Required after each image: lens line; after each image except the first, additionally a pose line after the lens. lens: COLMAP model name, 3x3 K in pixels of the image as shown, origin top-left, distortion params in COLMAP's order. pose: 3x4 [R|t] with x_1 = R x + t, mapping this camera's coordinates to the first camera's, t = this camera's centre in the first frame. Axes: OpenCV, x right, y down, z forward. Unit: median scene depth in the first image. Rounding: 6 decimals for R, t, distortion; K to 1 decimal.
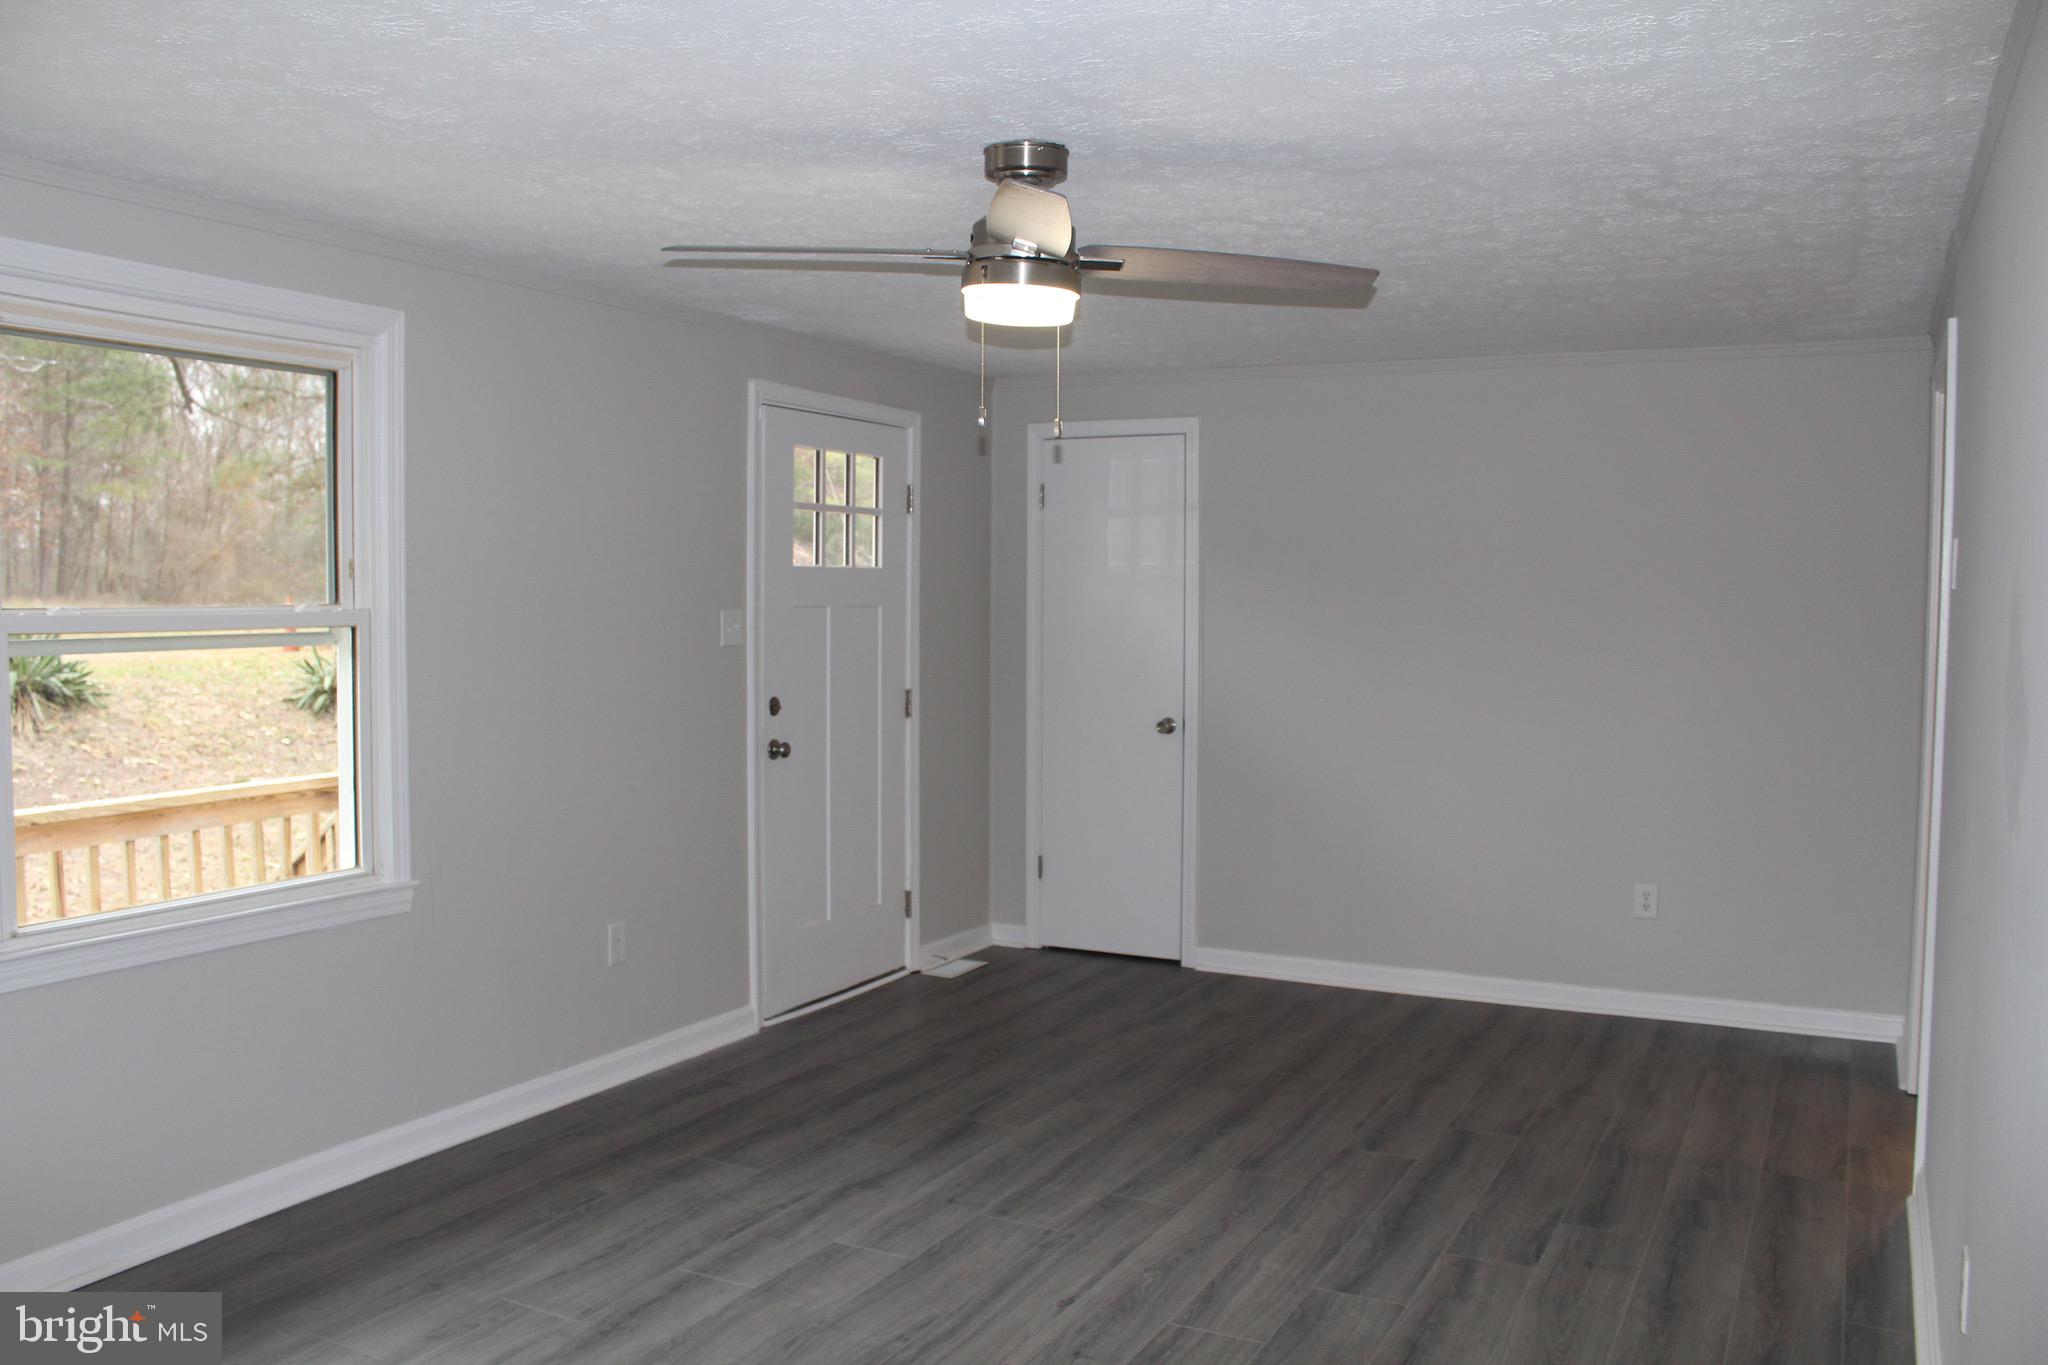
lens RADIAL K [[1704.1, 0, 1022.0], [0, 1704.1, 684.6], [0, 0, 1]] dist [-0.092790, 0.033848]
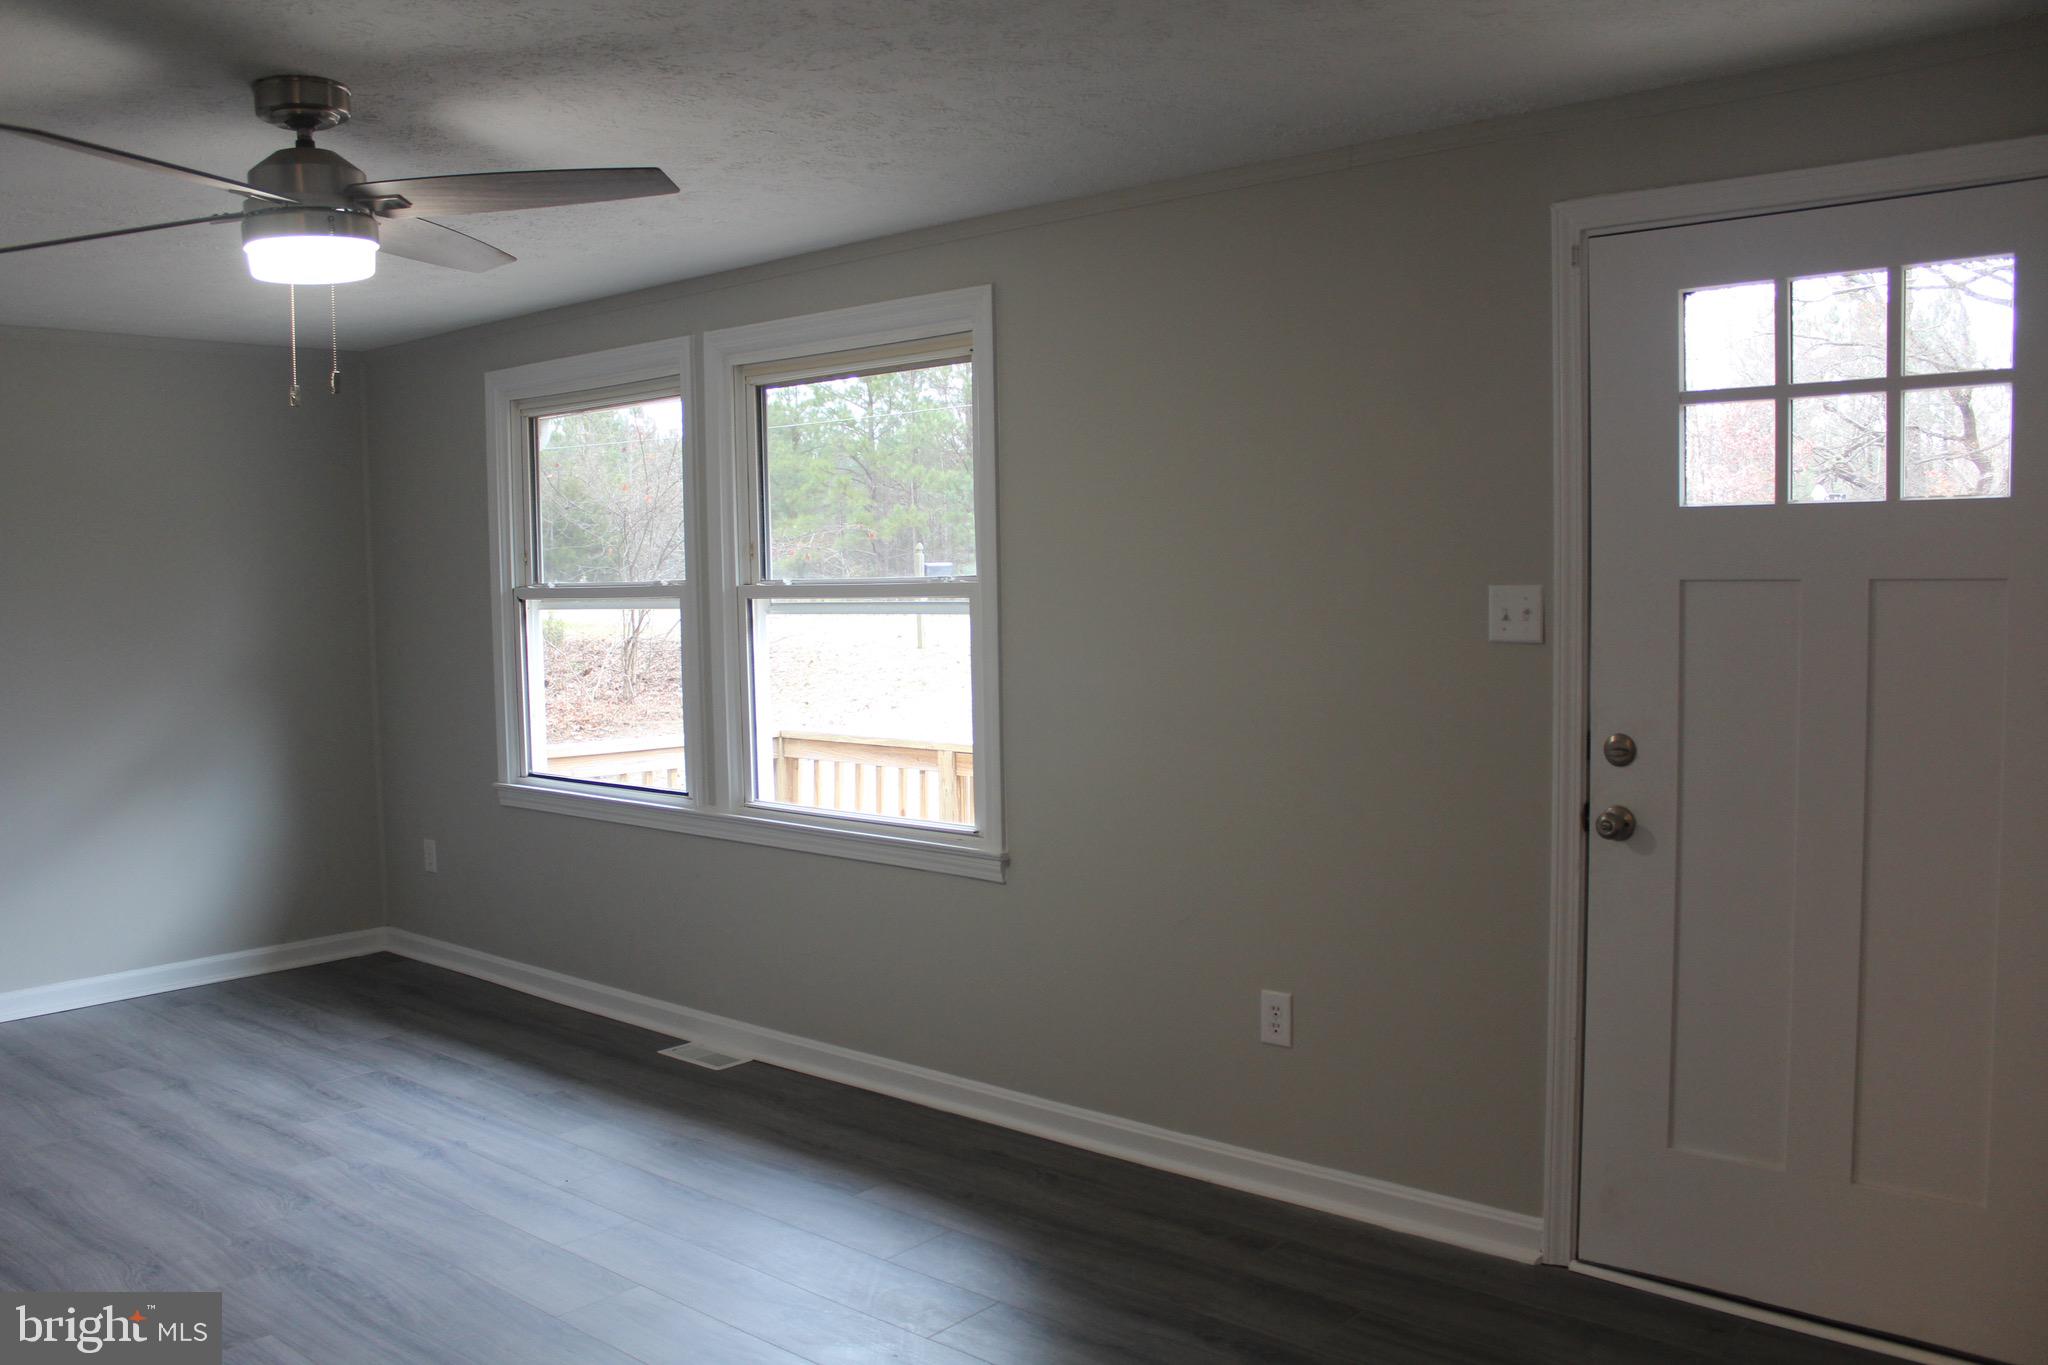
lens RADIAL K [[1704.1, 0, 1034.7], [0, 1704.1, 691.6], [0, 0, 1]] dist [-0.092790, 0.033848]
pose [[-0.252920, 0.058444, -0.965720, 0.472300], [-0.036357, 0.996895, 0.069853, -0.041611], [0.966804, 0.052778, -0.250010, 0.966820]]
